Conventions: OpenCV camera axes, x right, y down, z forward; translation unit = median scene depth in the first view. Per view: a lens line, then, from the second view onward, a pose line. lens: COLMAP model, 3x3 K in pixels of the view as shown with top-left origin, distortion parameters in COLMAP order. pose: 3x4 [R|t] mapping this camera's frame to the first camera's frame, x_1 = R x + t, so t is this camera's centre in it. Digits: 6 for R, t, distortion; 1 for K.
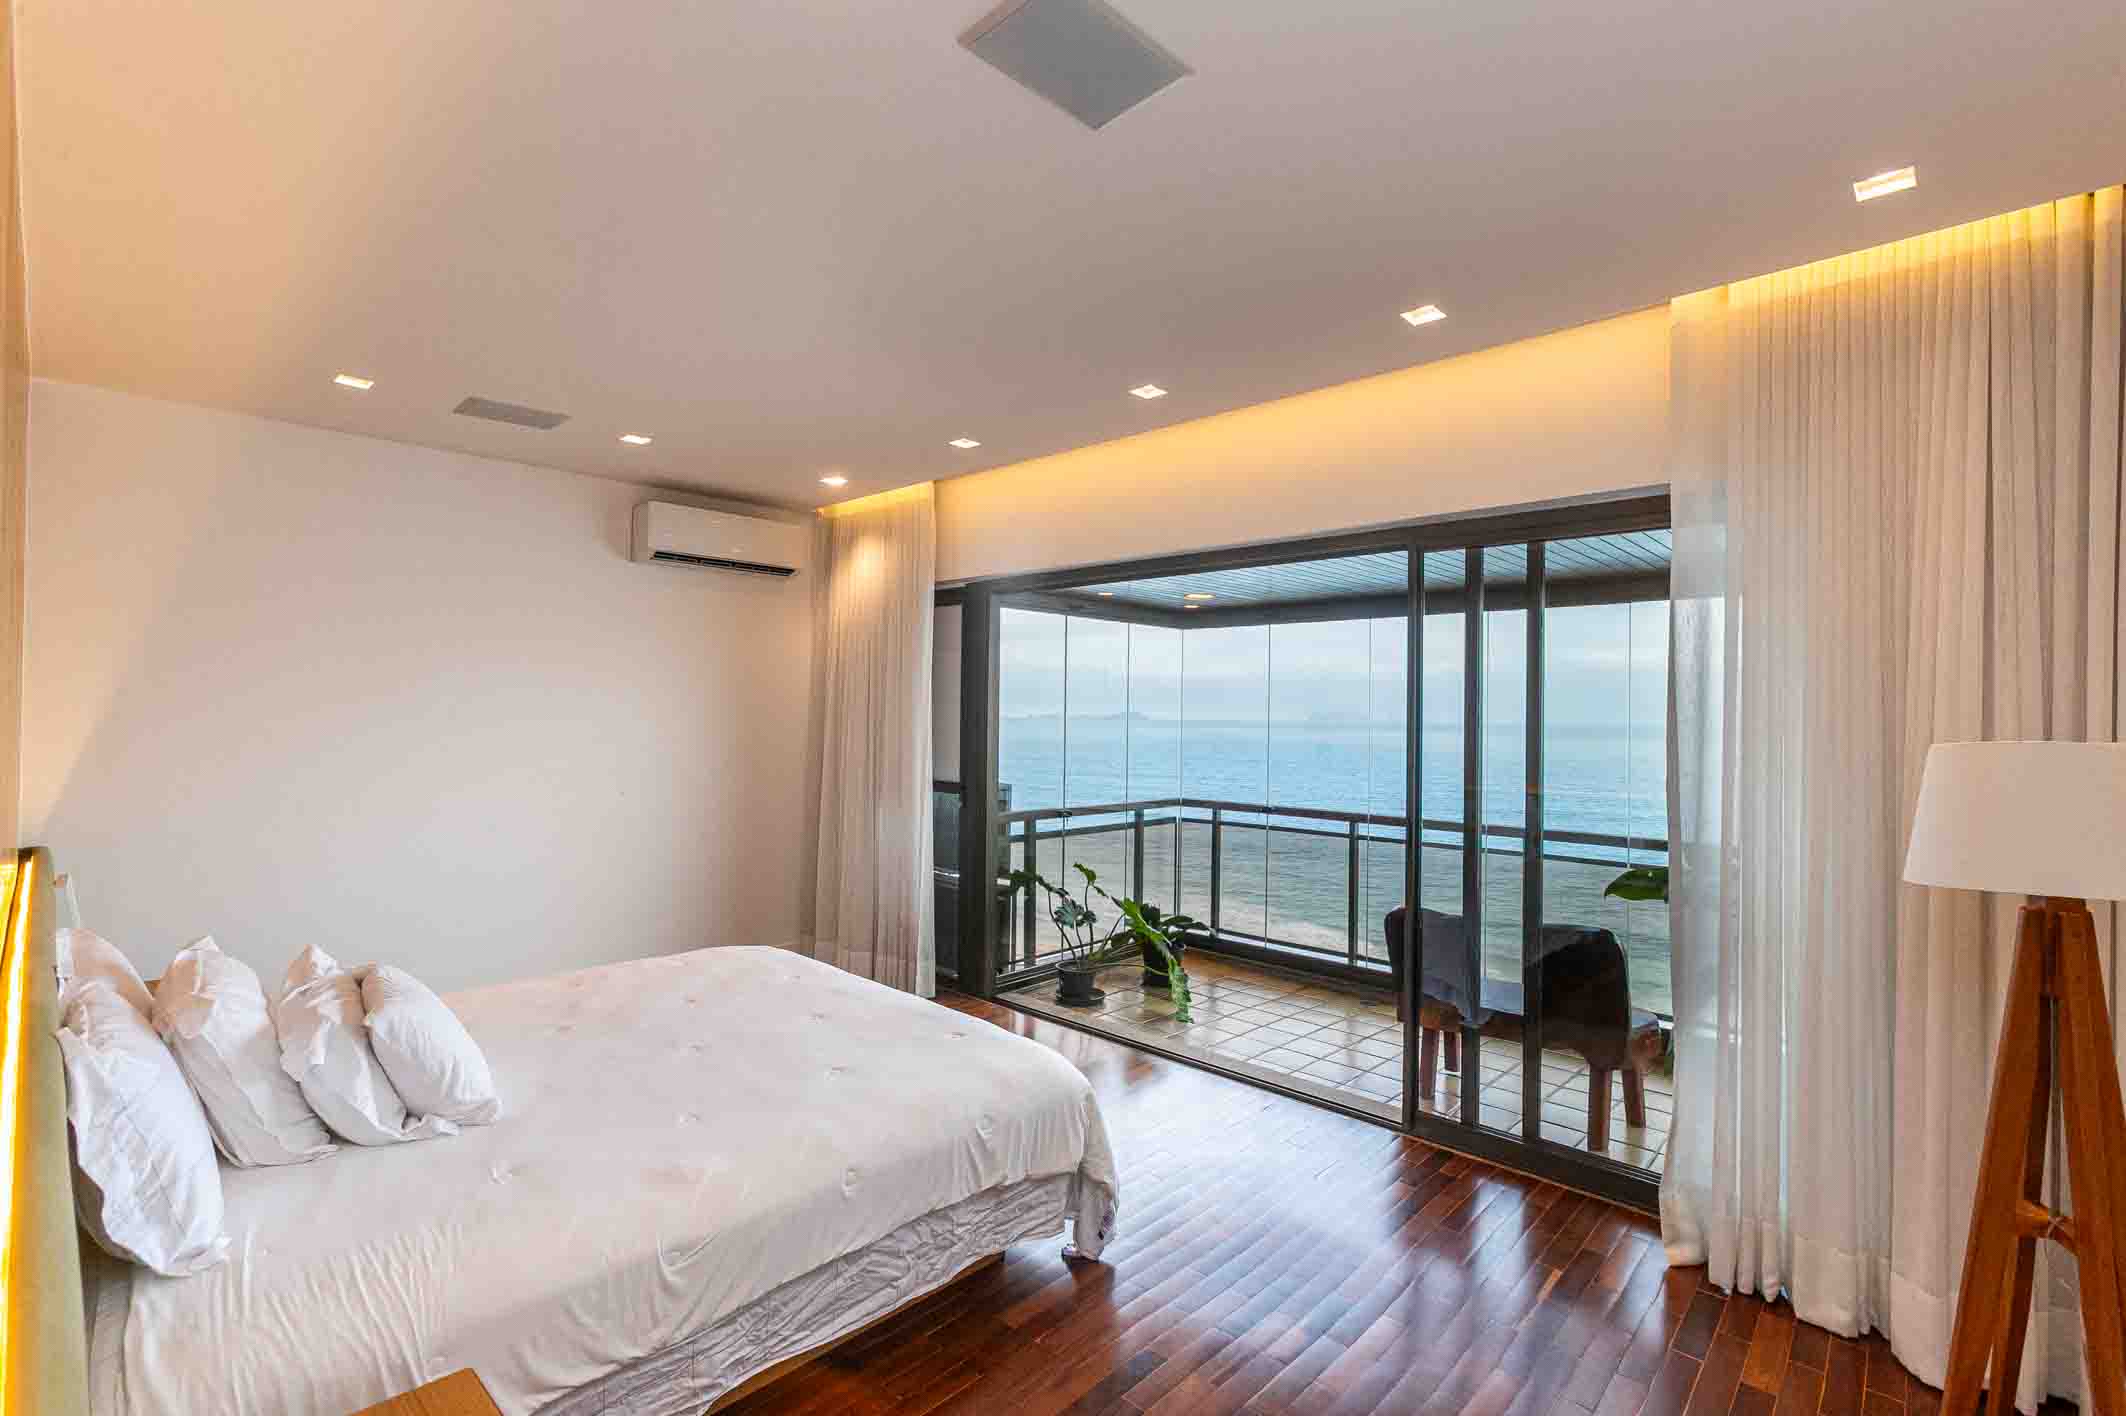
lens RADIAL K [[974.2, 0, 1070.6], [0, 974.2, 705.0], [0, 0, 1]] dist [0.000679, 0.001550]
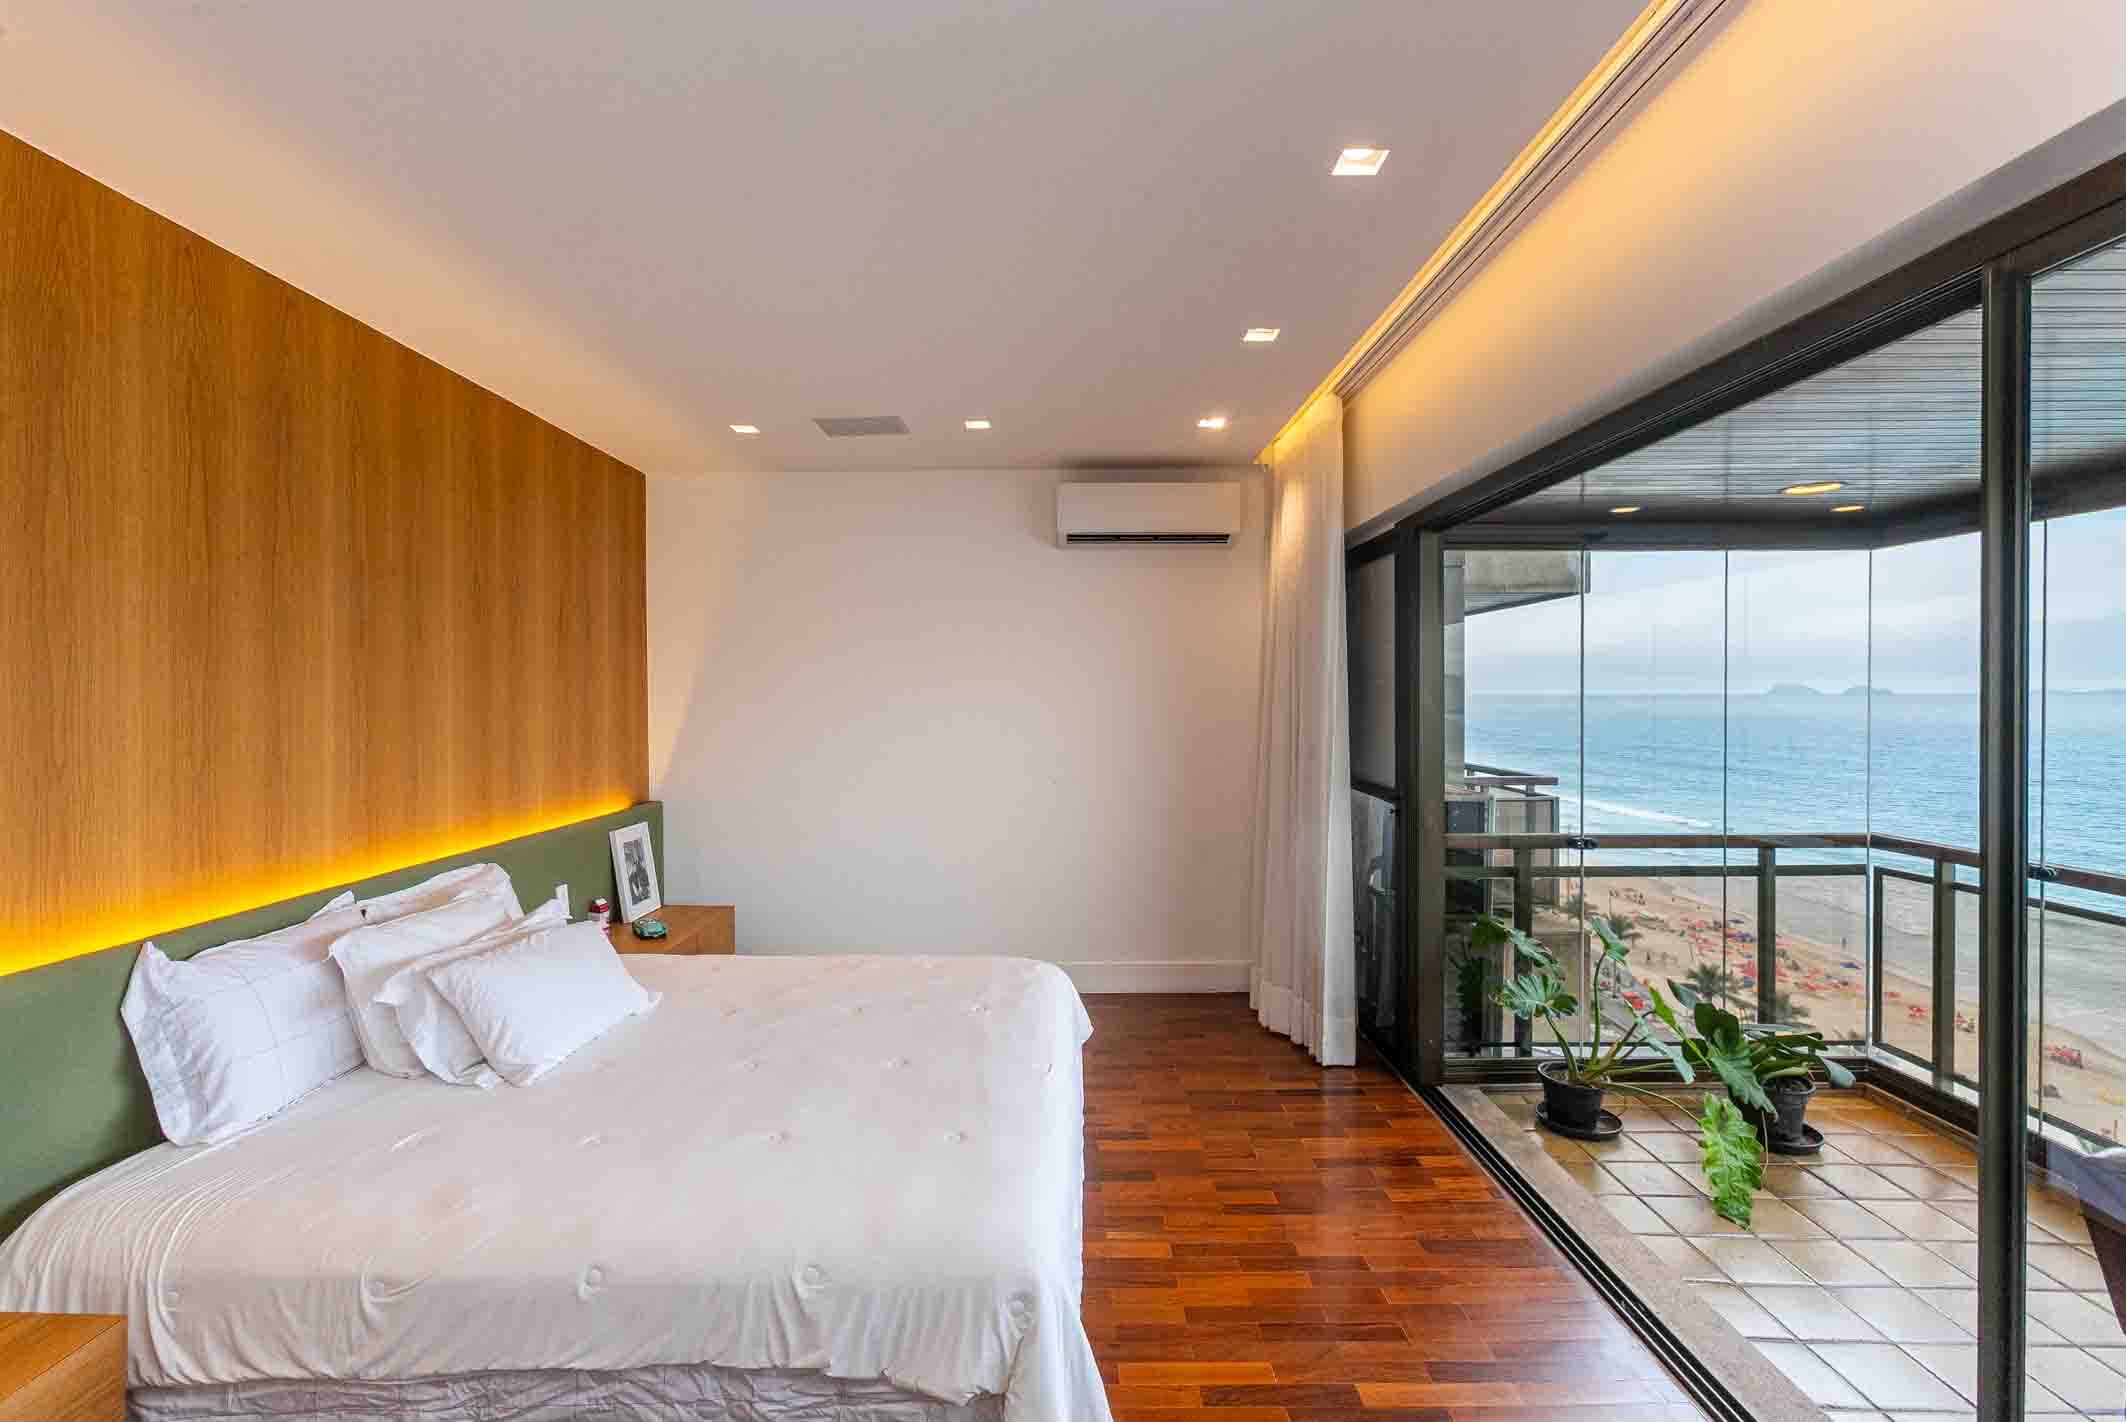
lens RADIAL K [[976.6, 0, 1064.7], [0, 976.6, 705.3], [0, 0, 1]] dist [-0.000882, 0.000359]
pose [[0.684713, -0.005263, -0.728794, 0.321462], [0.019403, 0.999751, 0.011010, 0.001960], [0.728555, -0.021680, 0.684645, 0.368621]]
